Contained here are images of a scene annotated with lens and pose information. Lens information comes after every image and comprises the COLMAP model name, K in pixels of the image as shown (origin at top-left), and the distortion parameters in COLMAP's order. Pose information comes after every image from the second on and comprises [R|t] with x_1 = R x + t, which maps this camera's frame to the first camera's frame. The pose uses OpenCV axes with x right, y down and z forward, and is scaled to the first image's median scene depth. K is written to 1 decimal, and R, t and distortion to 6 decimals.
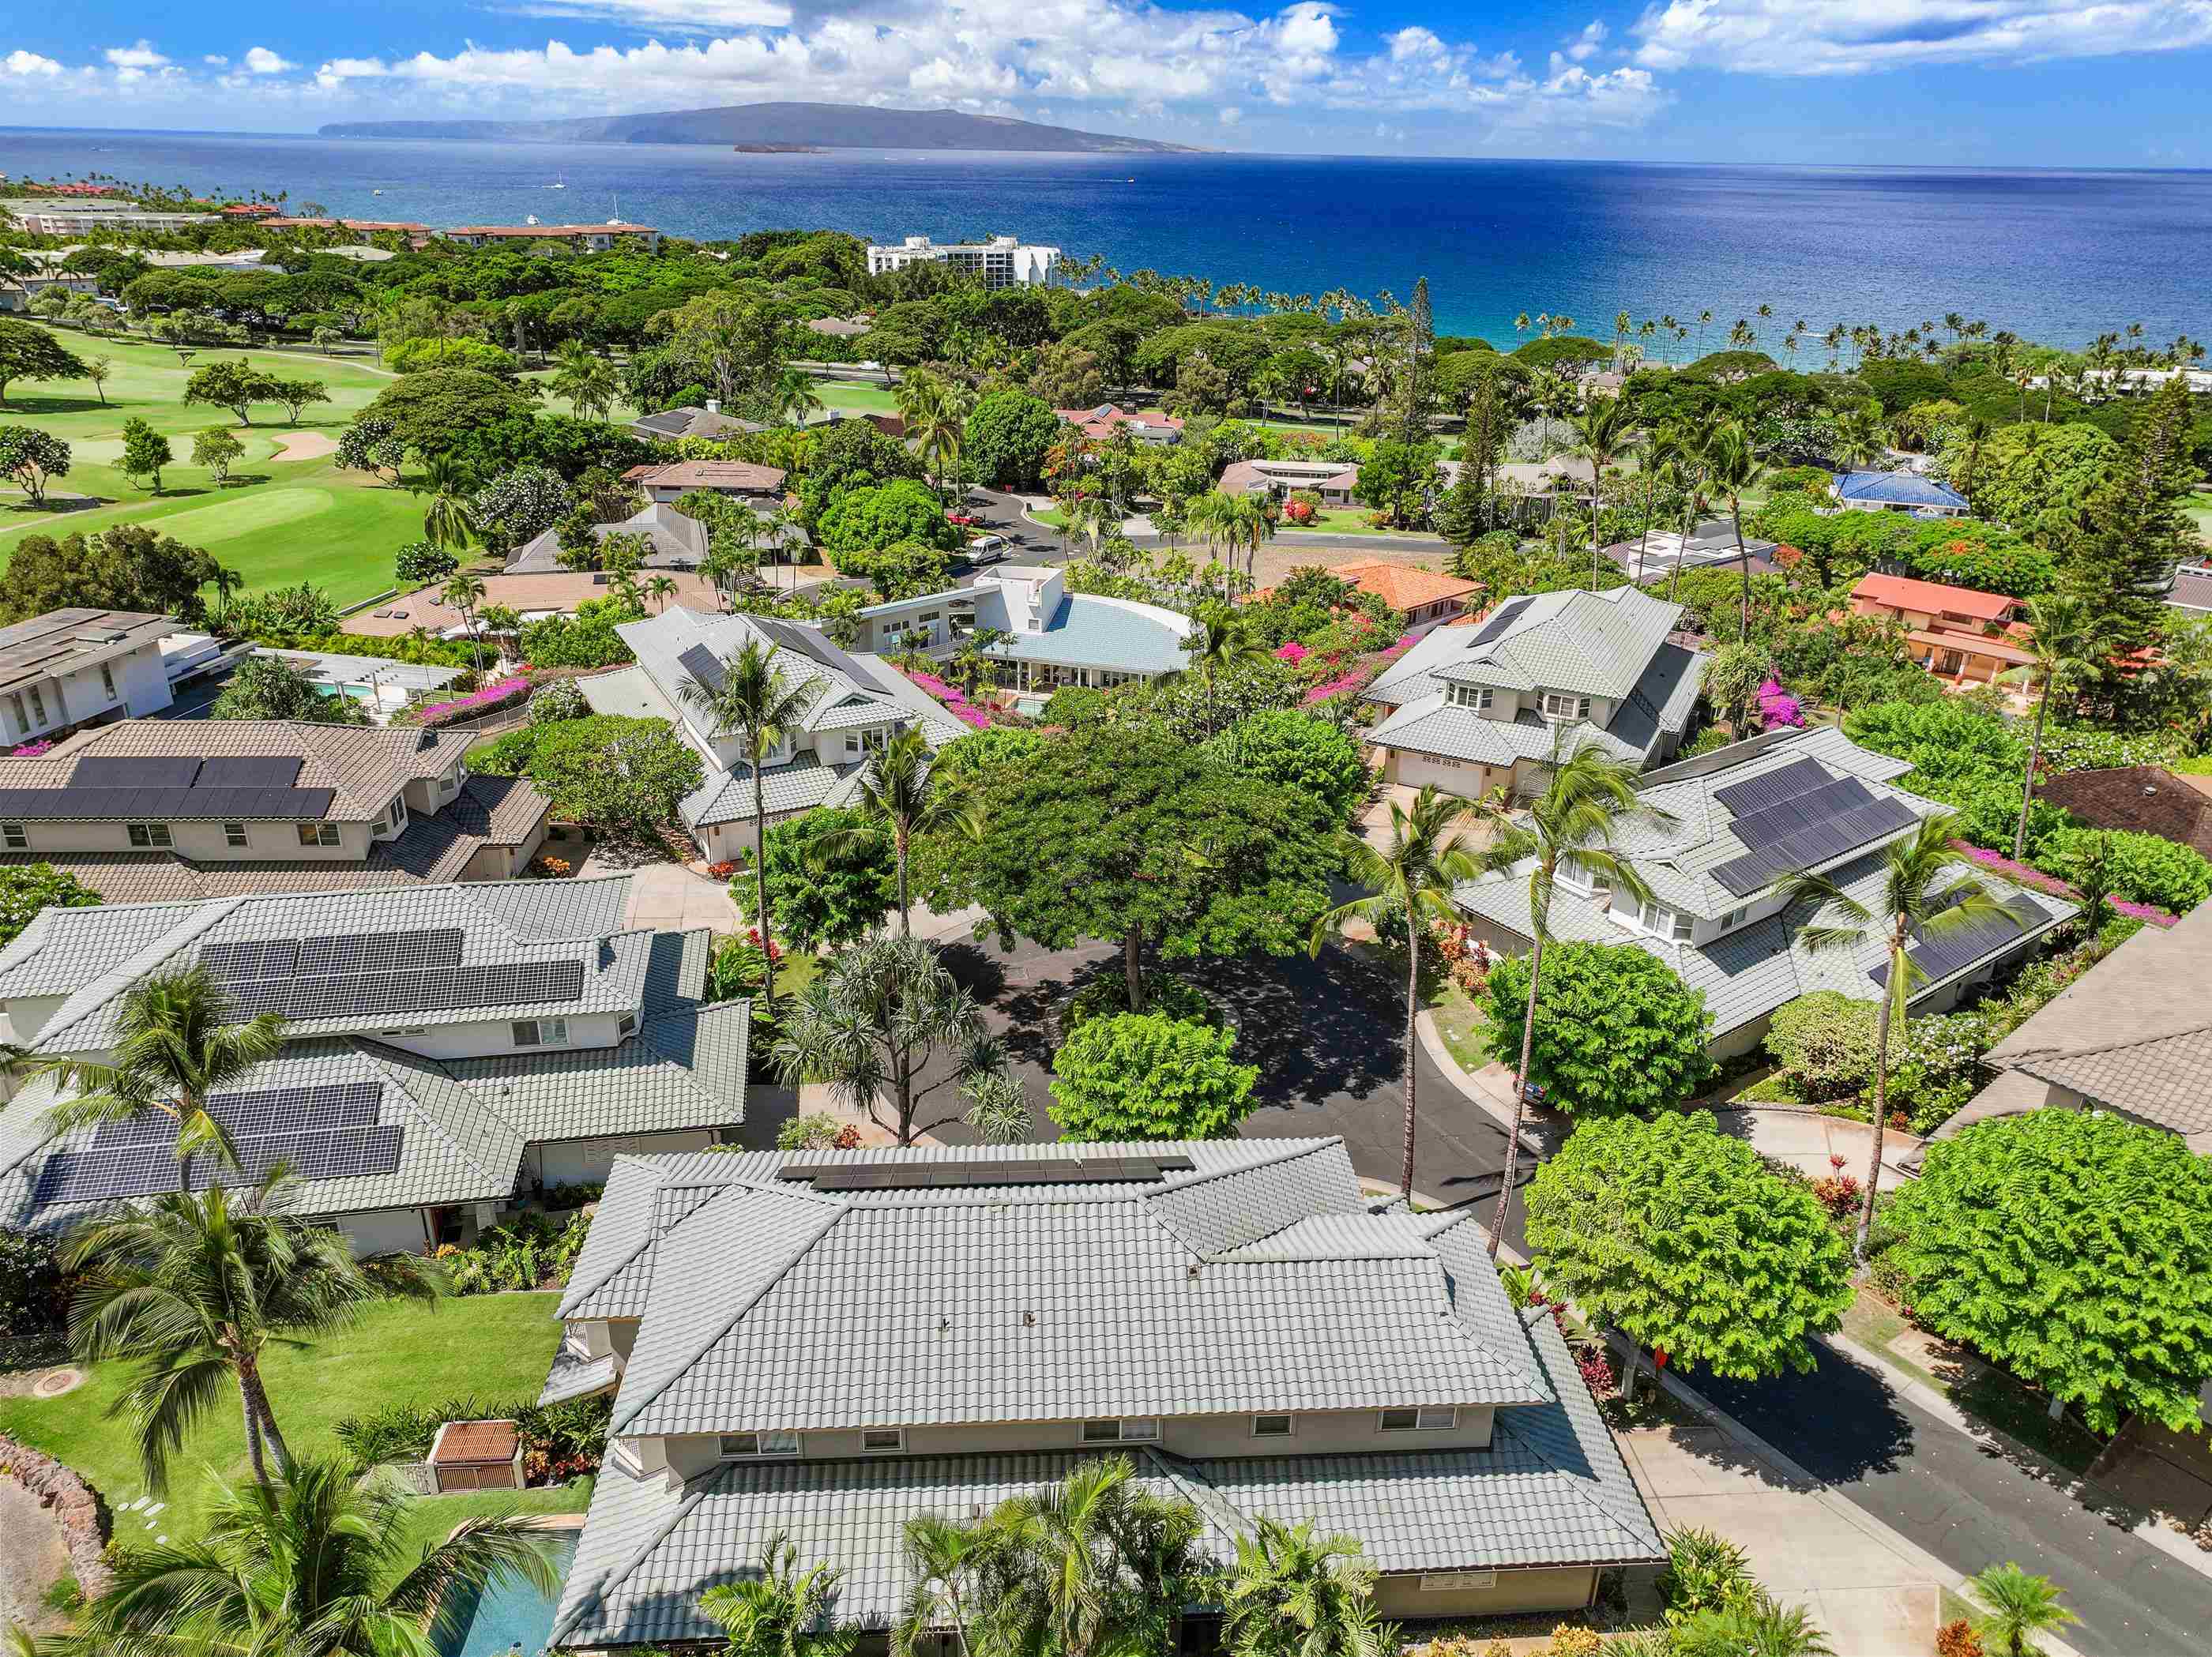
lens RADIAL K [[1552.7, 0, 1108.8], [0, 1552.7, 831.7], [0, 0, 1]] dist [-0.000076, 0.016181]
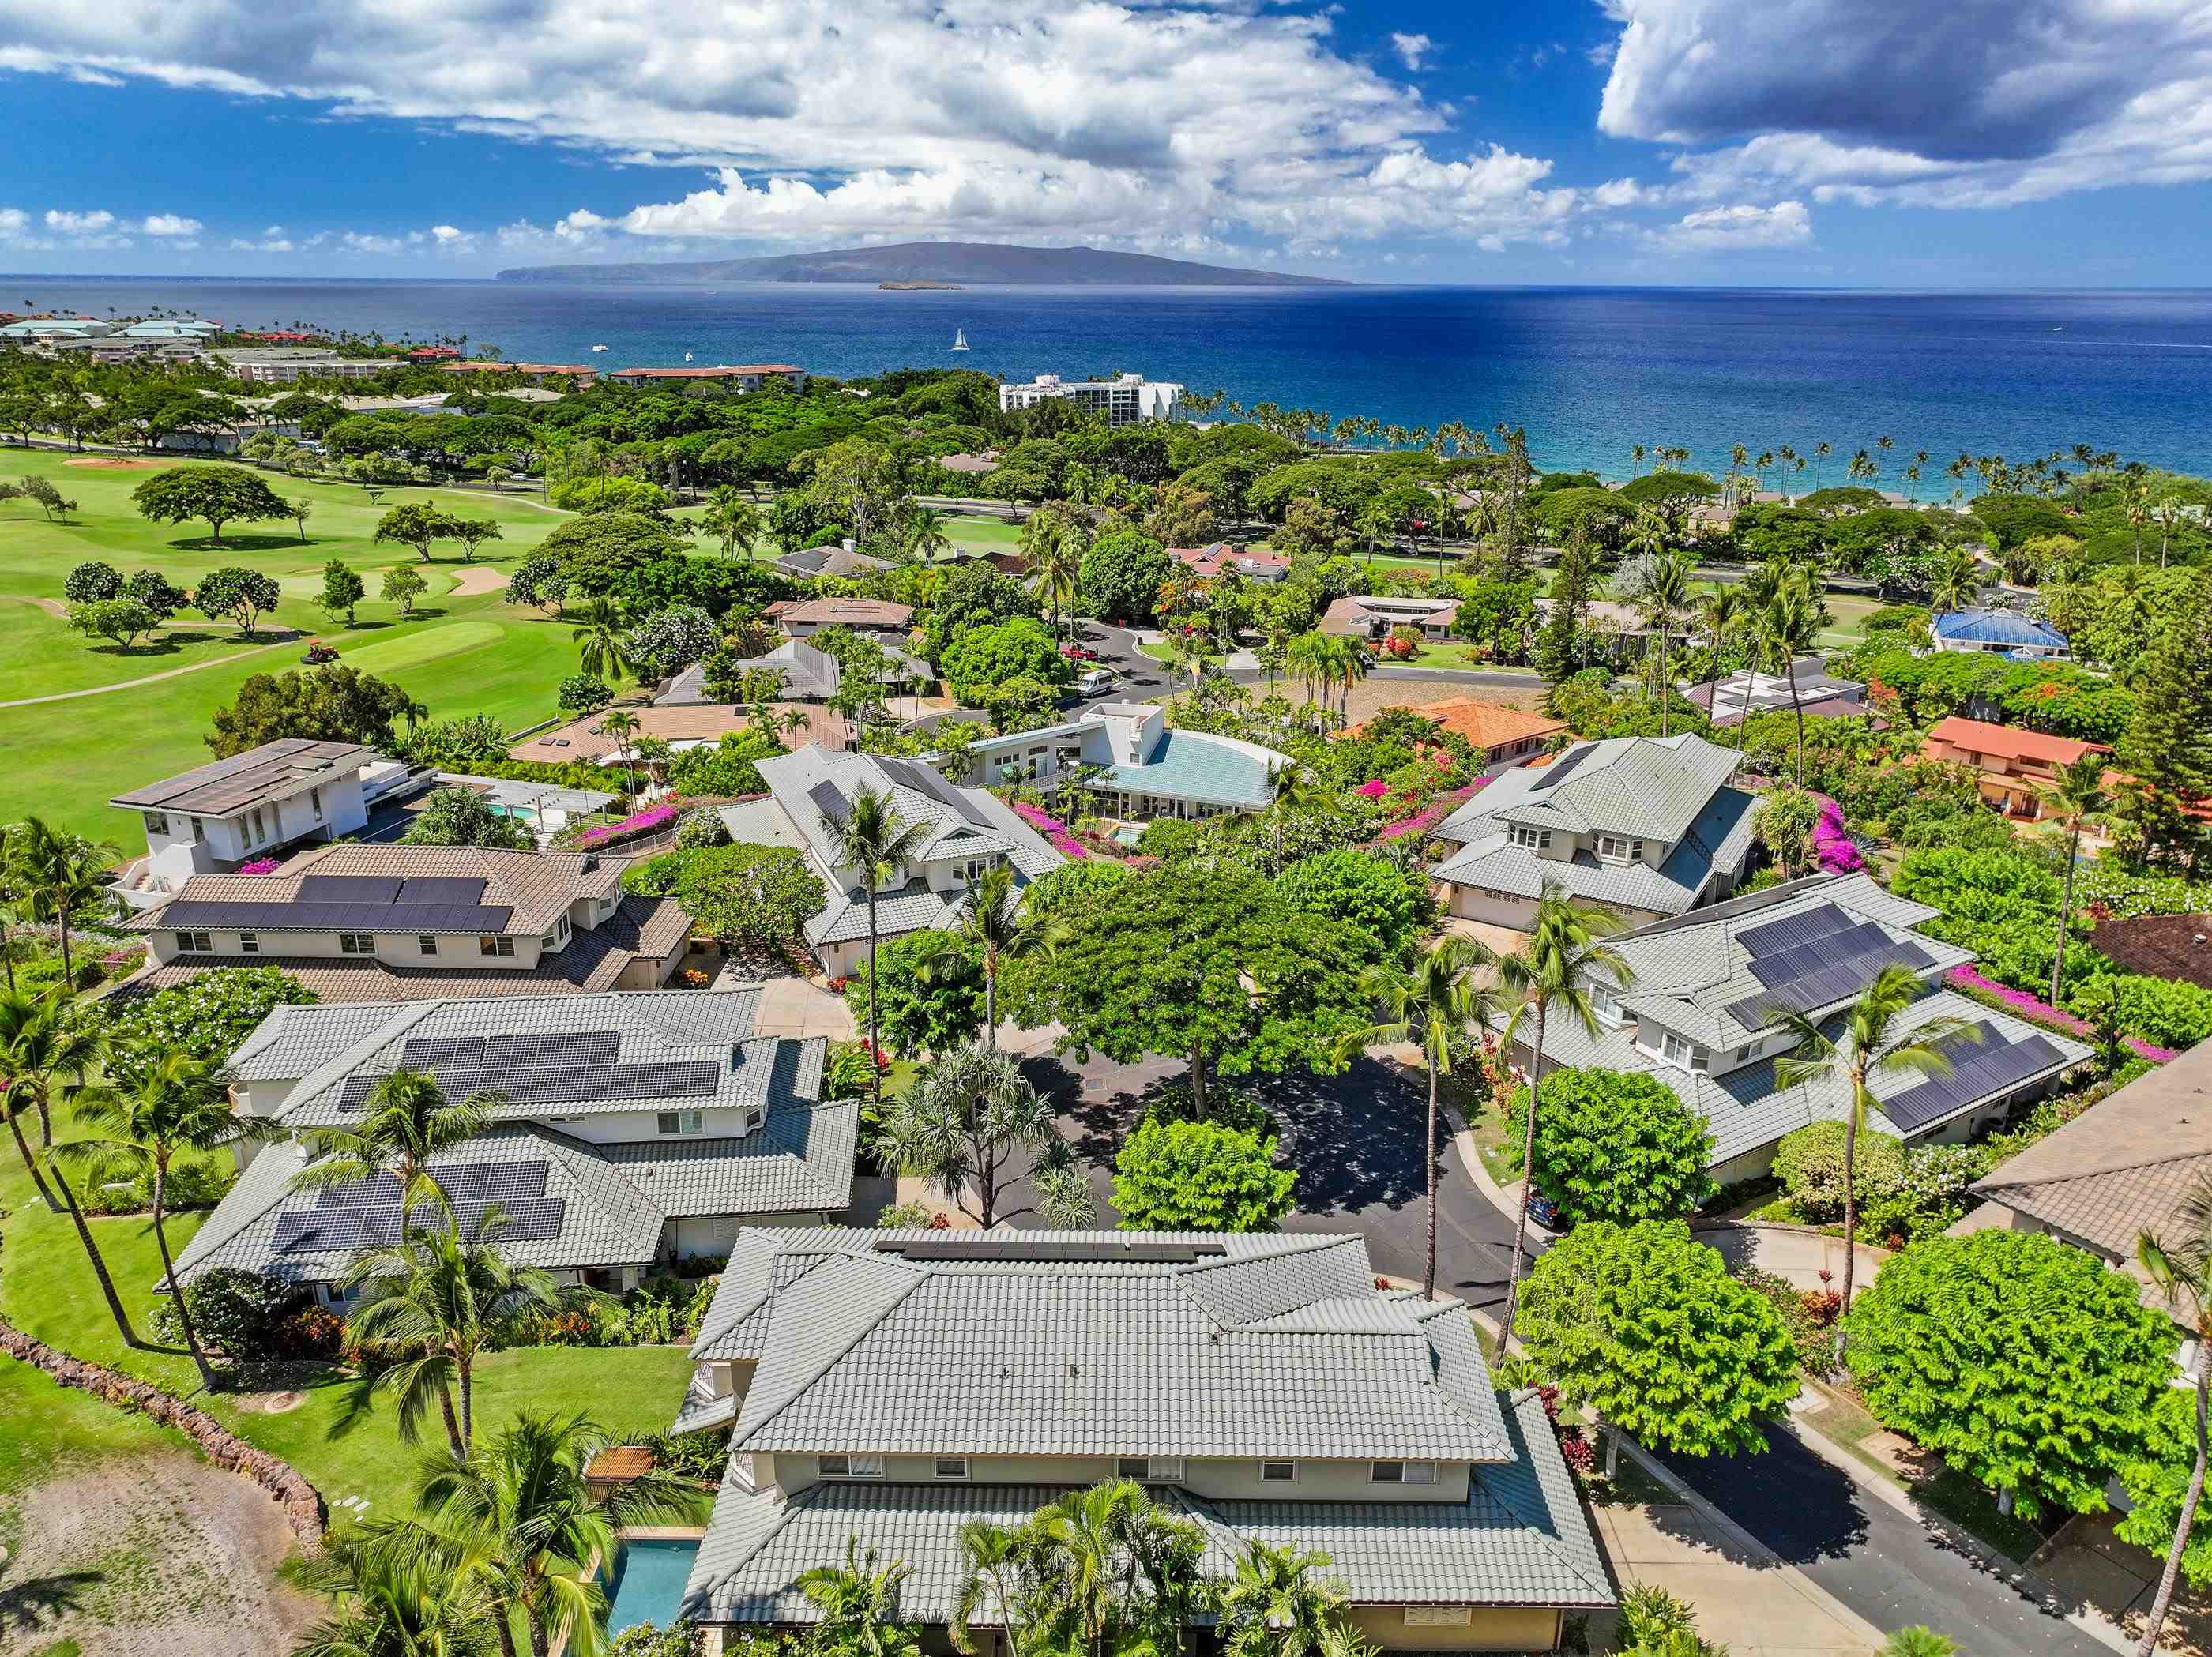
lens RADIAL K [[1552.7, 0, 1114.0], [0, 1552.7, 811.8], [0, 0, 1]] dist [-0.000076, 0.016181]
pose [[0.997183, 0.014659, -0.073567, 0.030579], [-0.020991, 0.996070, -0.086043, -0.007516], [0.072017, 0.087345, 0.993572, -0.115917]]
